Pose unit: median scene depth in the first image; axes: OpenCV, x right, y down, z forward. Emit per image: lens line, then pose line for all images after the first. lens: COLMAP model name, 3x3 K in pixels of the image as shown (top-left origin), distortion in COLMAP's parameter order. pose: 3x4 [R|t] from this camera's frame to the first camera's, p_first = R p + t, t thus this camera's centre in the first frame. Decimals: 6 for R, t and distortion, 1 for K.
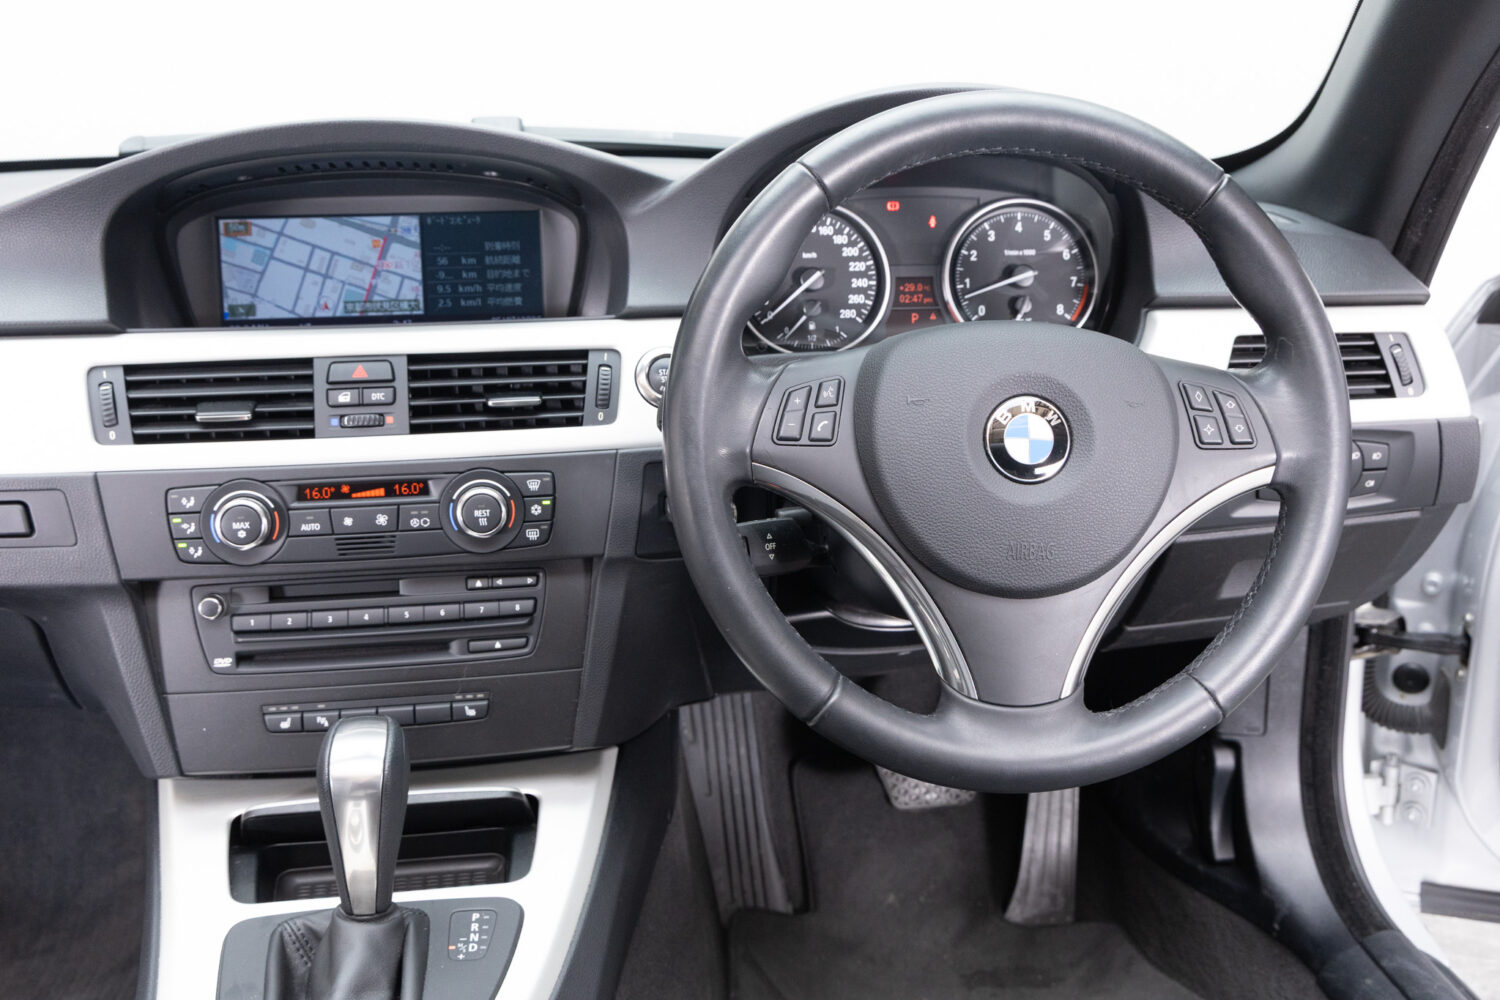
lens RADIAL K [[1595.7, 0, 750.0], [0, 1595.7, 500.0], [0, 0, 1]] dist [0.012129, -0.000379]
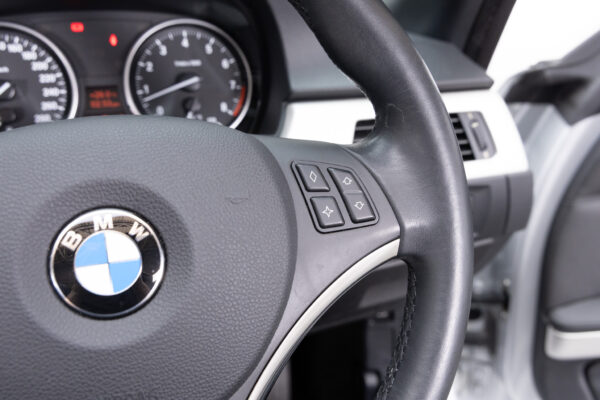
lens RADIAL K [[577.9, 0, 300.0], [0, 577.9, 200.0], [0, 0, 1]] dist [0.052951, 0.002716]
pose [[0.981671, -0.077575, 0.174080, 0.170444], [0.074231, 0.996911, 0.025644, -0.053218], [-0.175531, -0.012252, 0.984398, 0.539102]]
